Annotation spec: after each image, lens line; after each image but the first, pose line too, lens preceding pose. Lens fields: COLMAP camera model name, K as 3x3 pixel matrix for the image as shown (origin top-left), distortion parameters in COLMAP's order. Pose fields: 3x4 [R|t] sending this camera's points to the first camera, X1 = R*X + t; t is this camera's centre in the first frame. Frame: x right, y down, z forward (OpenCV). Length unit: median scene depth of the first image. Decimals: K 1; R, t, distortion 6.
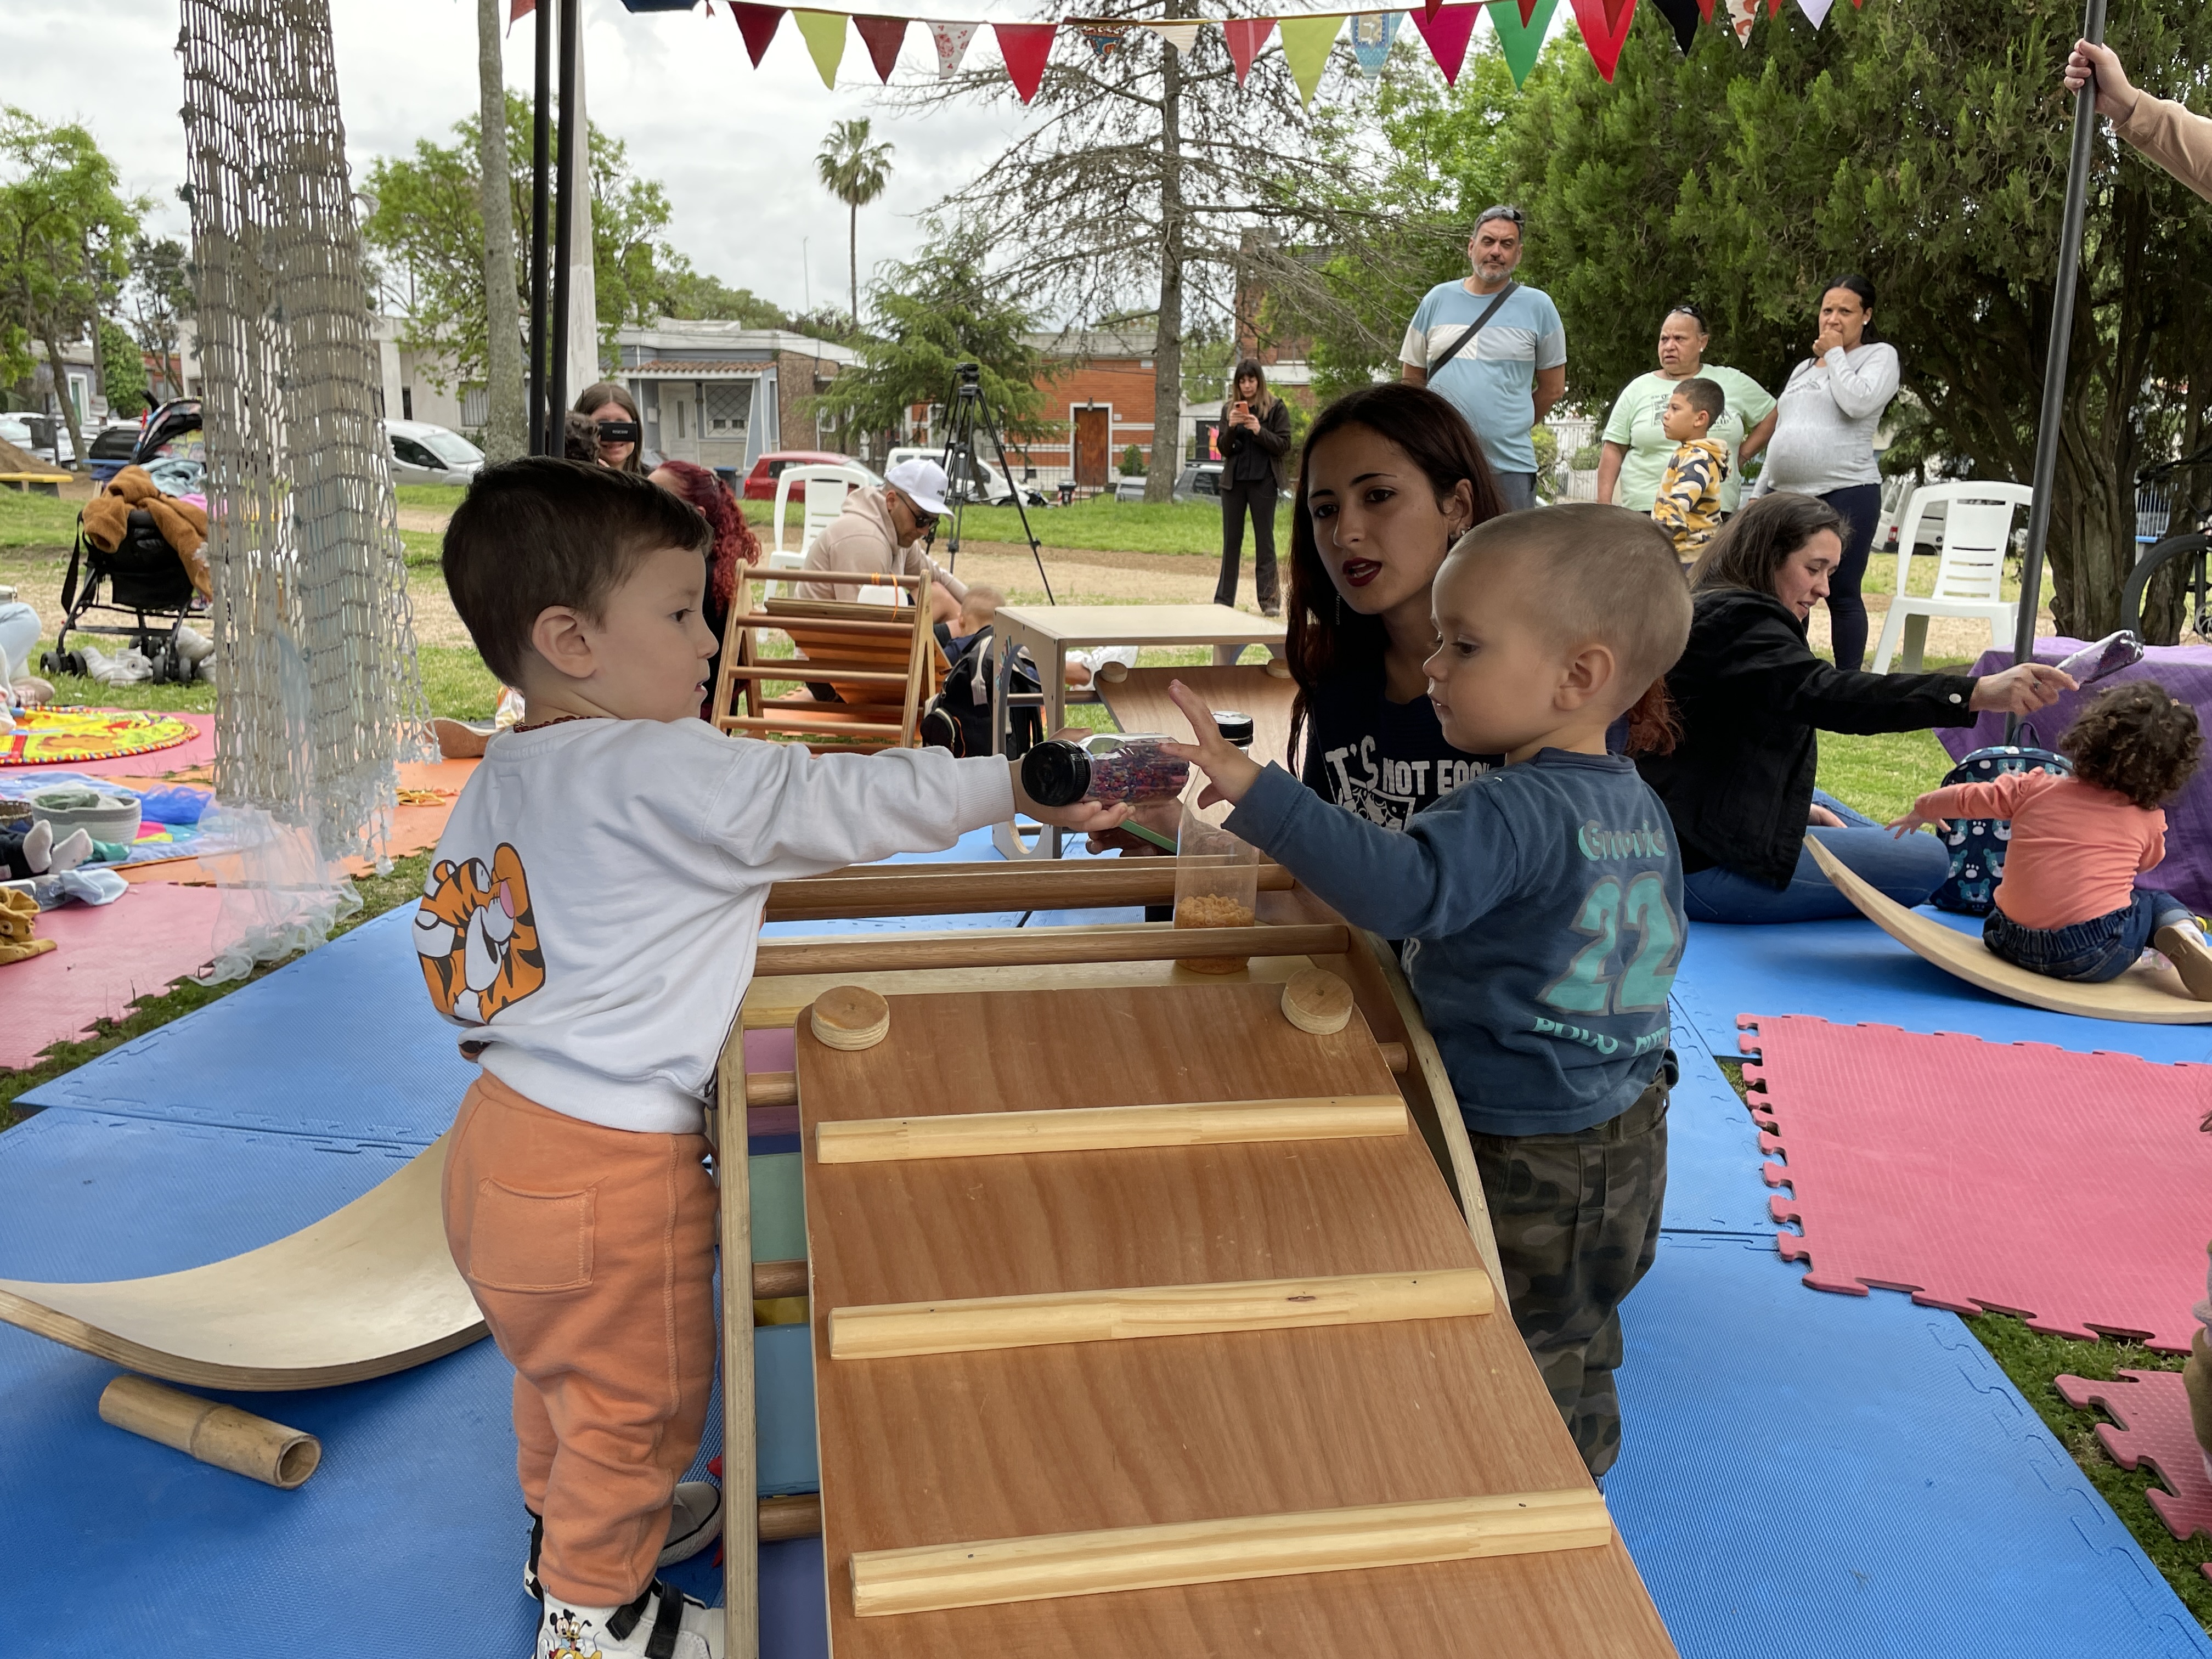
lens RADIAL K [[1778.2, 0, 1091.9], [0, 1778.2, 824.3], [0, 0, 1]] dist [0.010299, 0.002278]
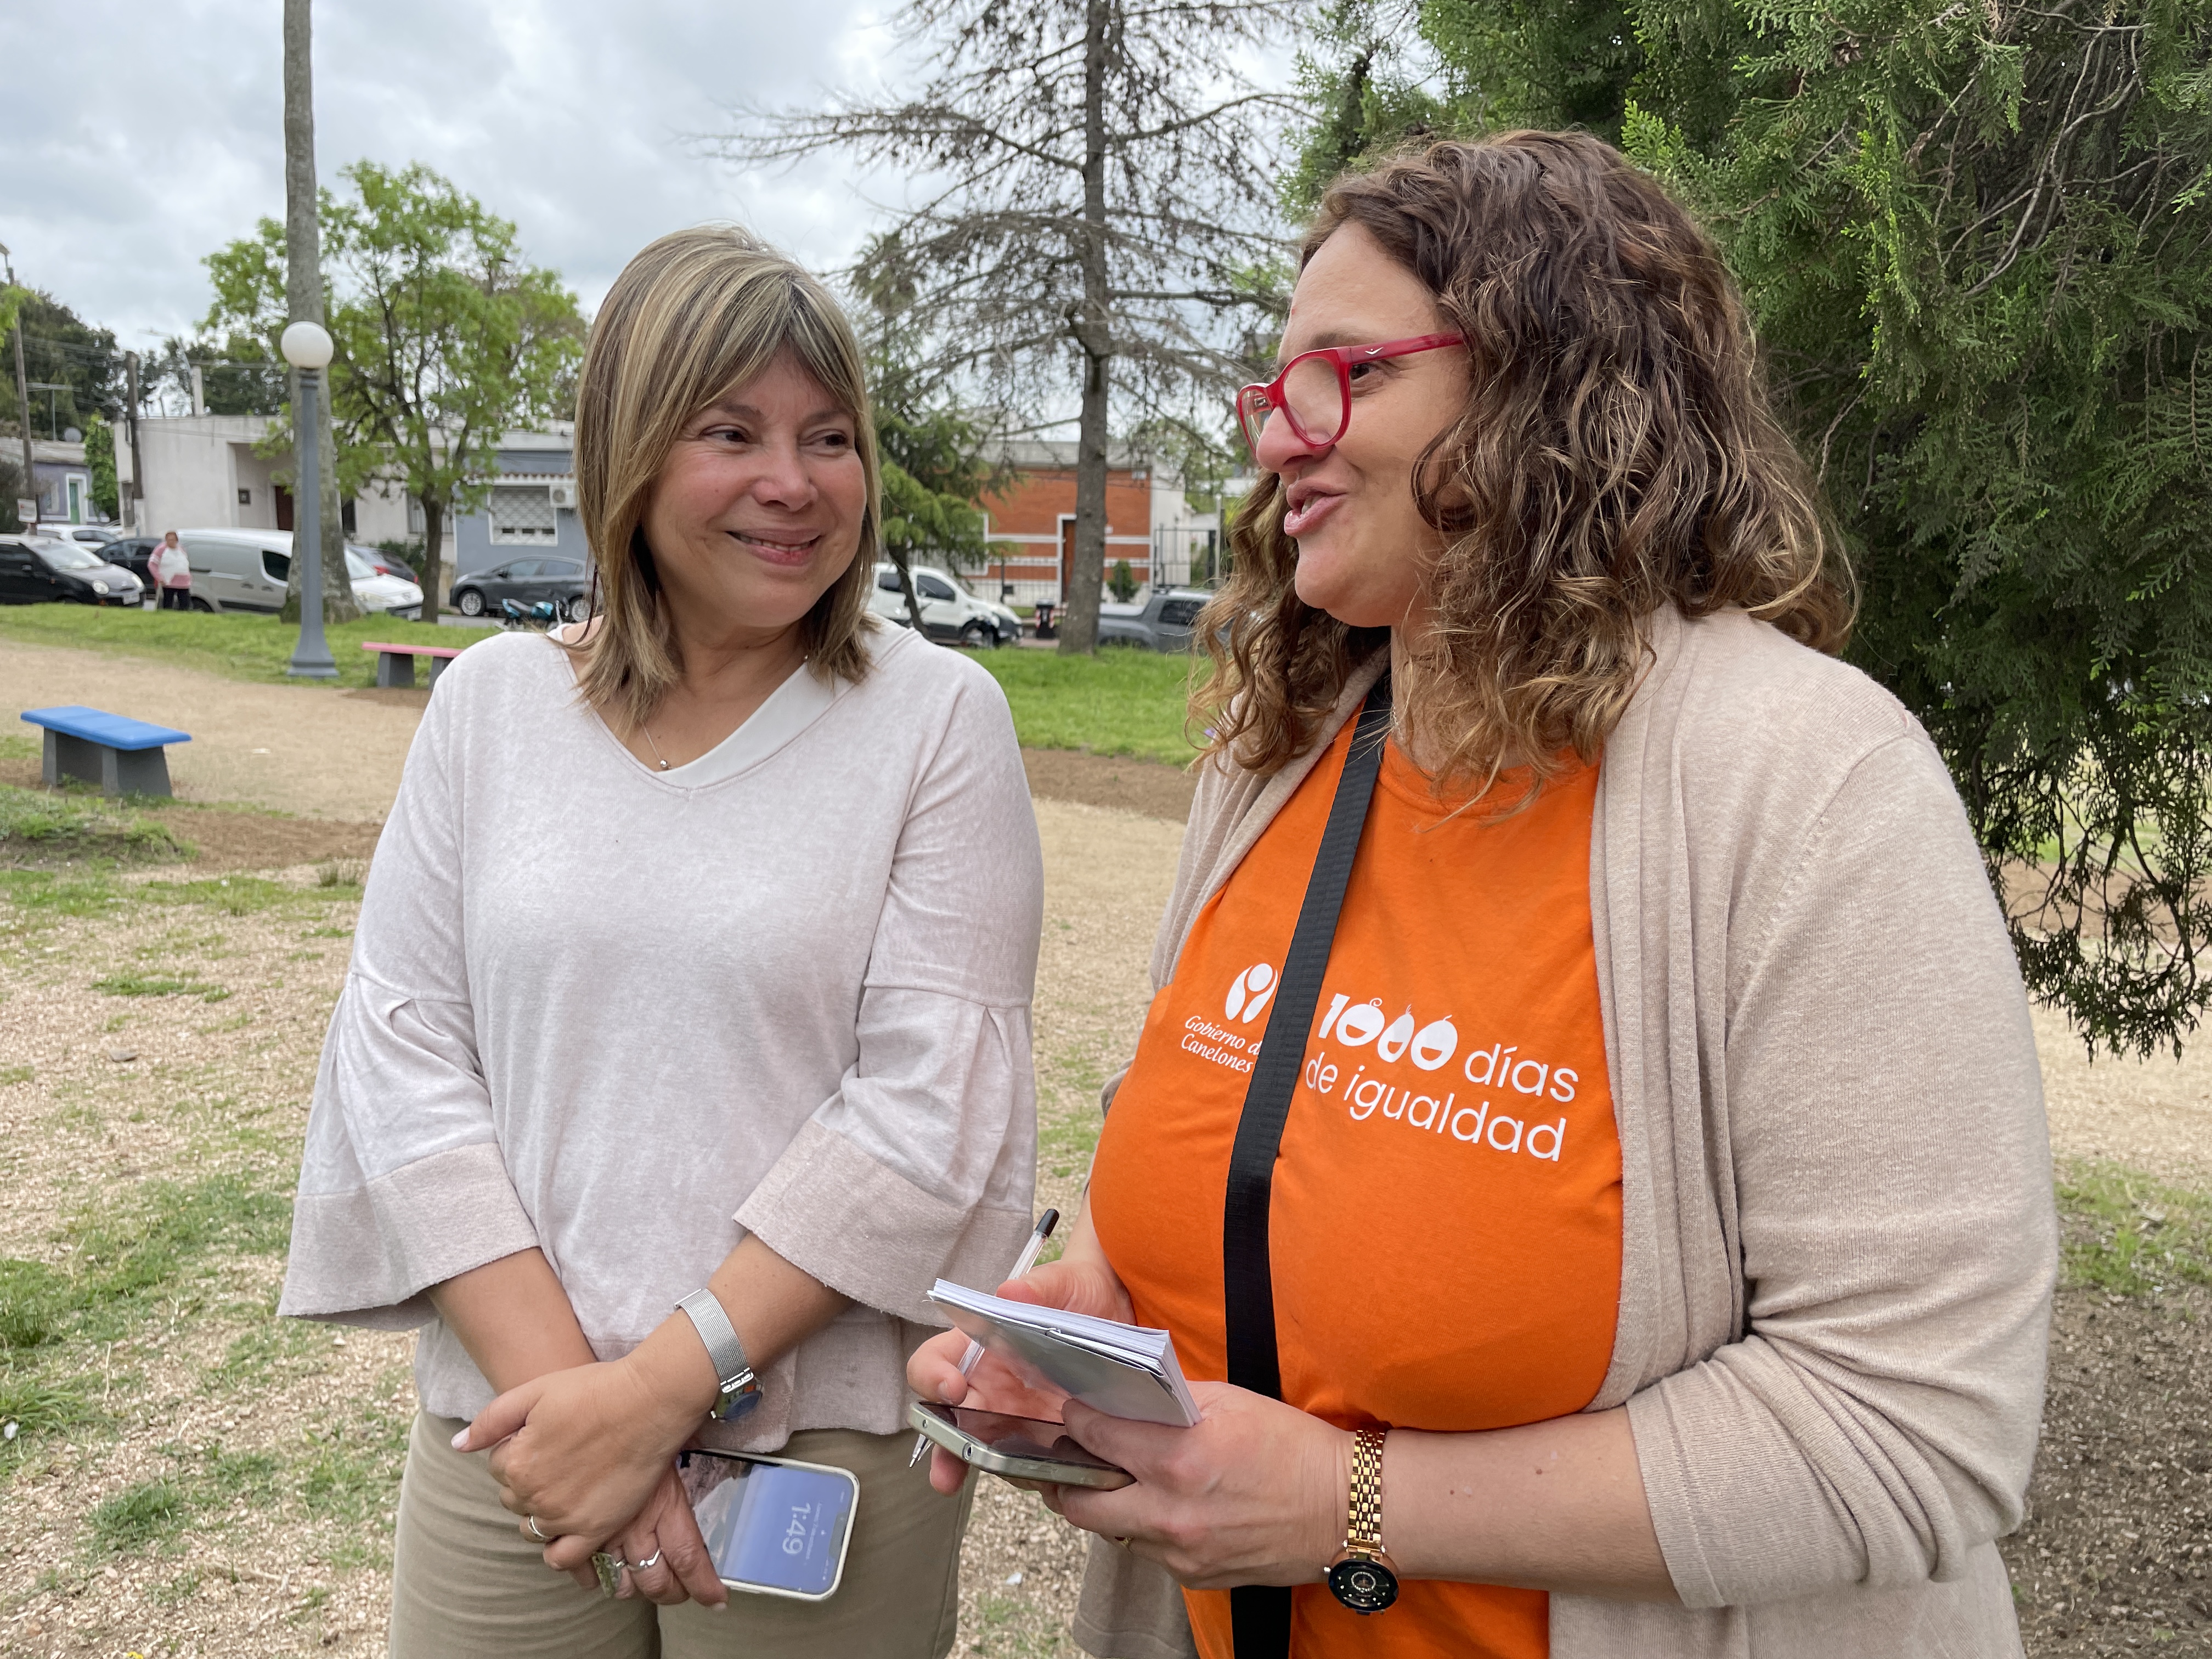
lens RADIAL K [[1673.9, 0, 1120.4], [0, 1673.9, 834.6], [0, 0, 1]] dist [0.010003, -0.009784]
pose [[0.999883, 0.010937, -0.010732, 0.064361], [-0.011332, 0.999234, -0.037457, -0.067778], [0.010314, 0.037574, 0.999241, 0.235266]]
